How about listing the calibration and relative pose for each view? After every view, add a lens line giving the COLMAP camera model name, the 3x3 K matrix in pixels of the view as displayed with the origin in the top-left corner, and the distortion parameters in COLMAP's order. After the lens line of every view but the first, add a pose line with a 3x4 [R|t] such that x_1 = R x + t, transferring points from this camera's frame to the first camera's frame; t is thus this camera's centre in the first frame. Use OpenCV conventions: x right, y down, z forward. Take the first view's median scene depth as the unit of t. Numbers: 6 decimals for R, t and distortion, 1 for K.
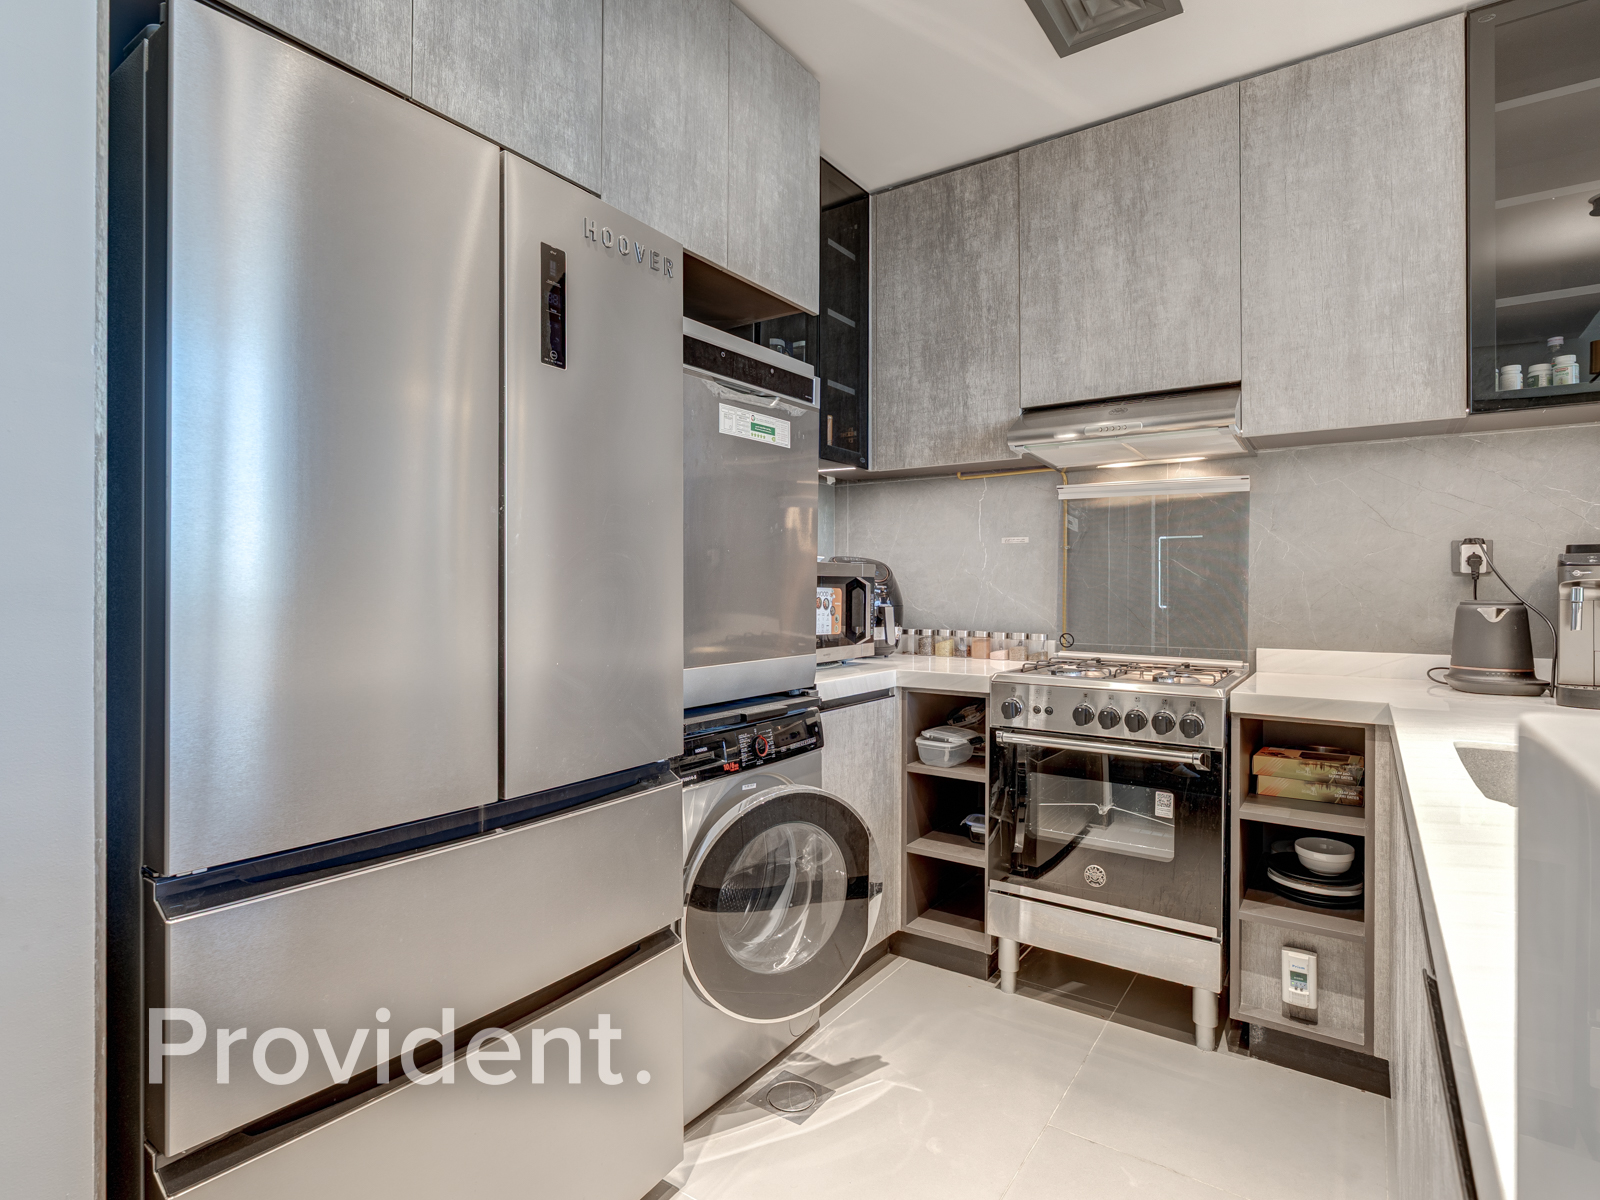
lens RADIAL K [[824.1, 0, 806.6], [0, 824.1, 569.9], [0, 0, 1]] dist [-0.001647, 0.001525]
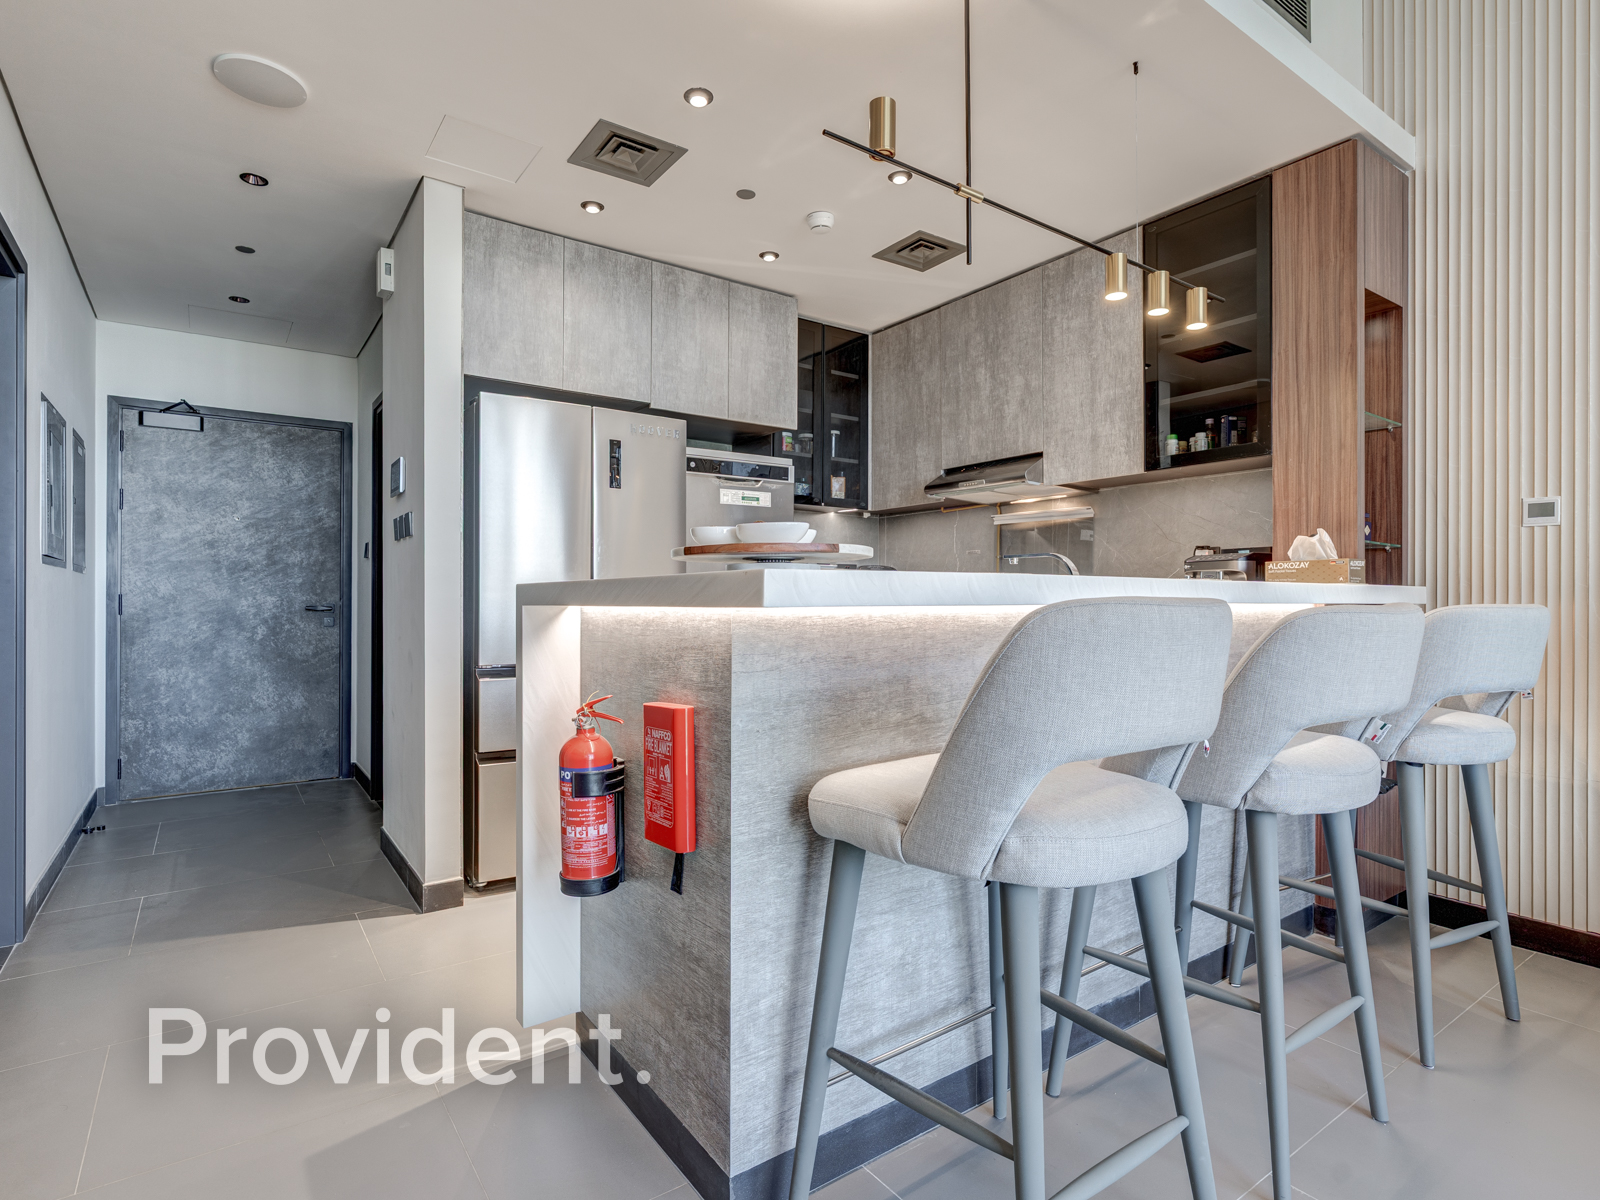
lens RADIAL K [[824.1, 0, 806.6], [0, 824.1, 569.9], [0, 0, 1]] dist [-0.001647, 0.001525]
pose [[0.941735, -0.014932, -0.336023, 0.639533], [0.009024, 0.999776, -0.019137, 0.028681], [0.336234, 0.014990, 0.941659, -0.678498]]
